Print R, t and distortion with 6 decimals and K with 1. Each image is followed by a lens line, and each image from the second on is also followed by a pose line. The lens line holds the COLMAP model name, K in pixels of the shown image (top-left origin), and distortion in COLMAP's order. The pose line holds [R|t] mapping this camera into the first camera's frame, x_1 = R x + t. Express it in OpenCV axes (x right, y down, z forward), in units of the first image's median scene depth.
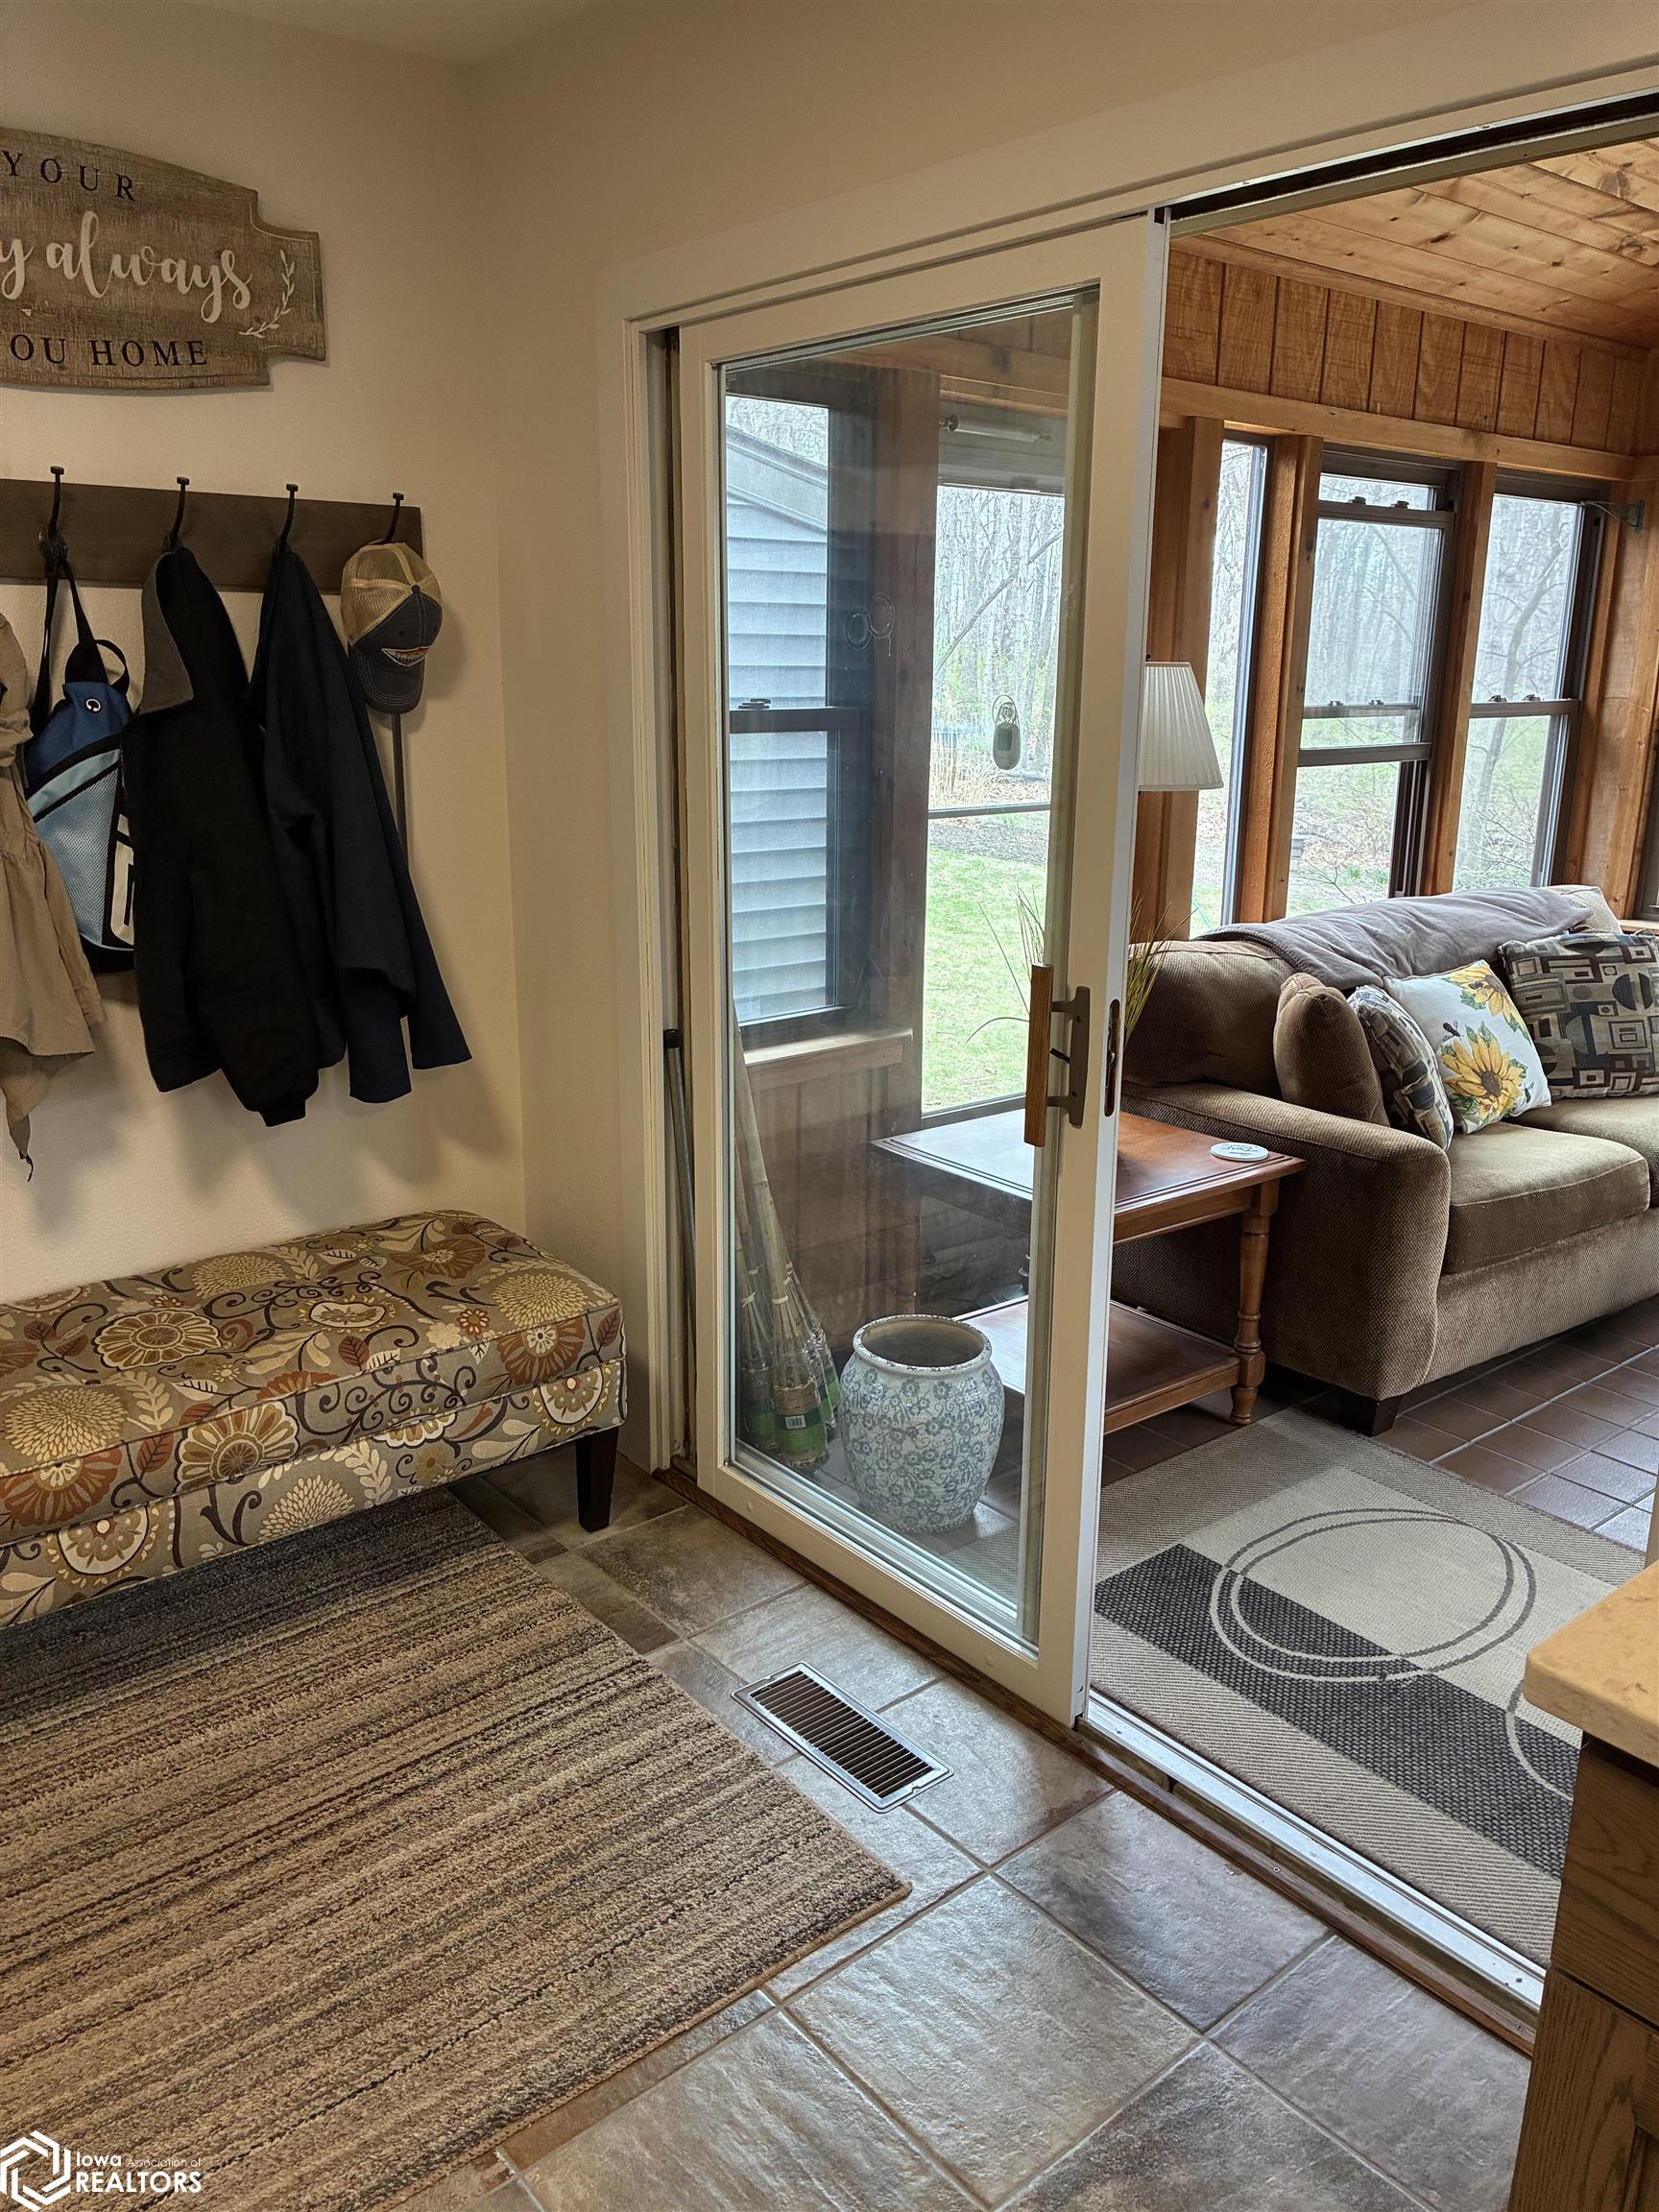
lens RADIAL K [[1684.9, 0, 822.2], [0, 1684.9, 1148.5], [0, 0, 1]] dist [0.123396, -0.163912]
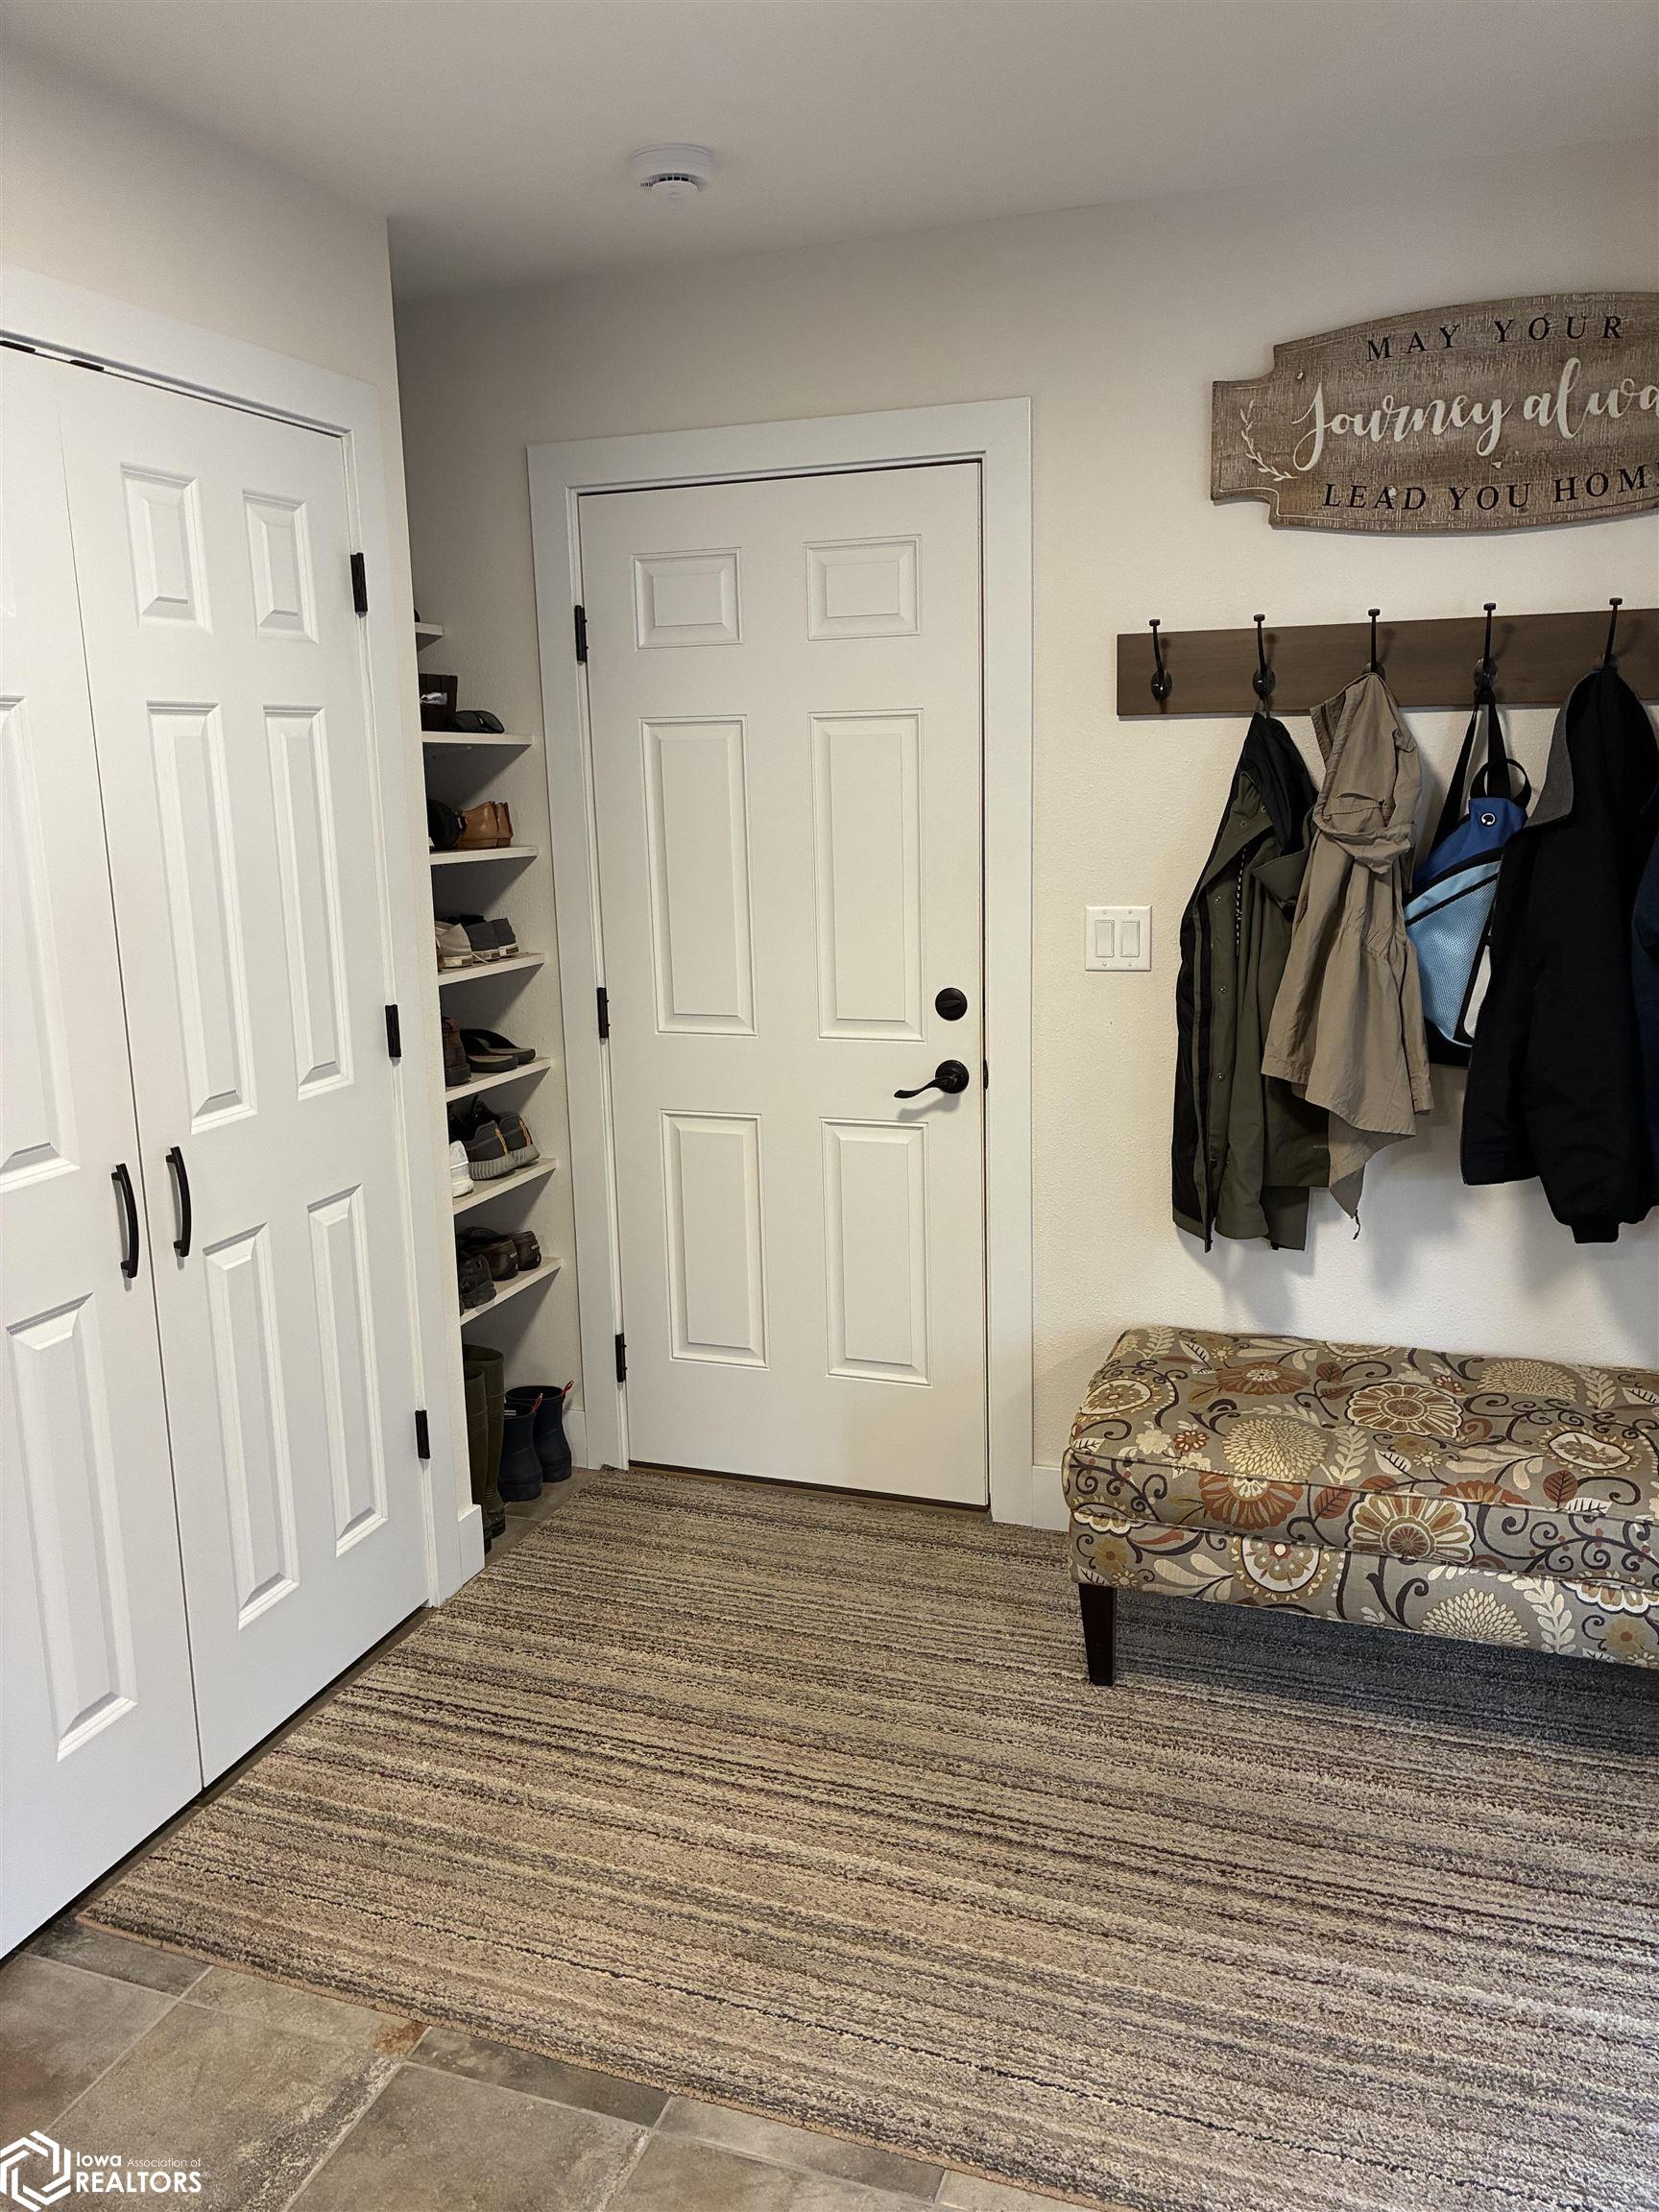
lens RADIAL K [[1684.9, 0, 822.2], [0, 1684.9, 1148.5], [0, 0, 1]] dist [0.123396, -0.163912]
pose [[0.497295, 0.174069, -0.849939, 0.320673], [-0.214159, 0.973979, 0.074170, -0.050727], [0.840734, 0.145137, 0.521634, 0.128340]]
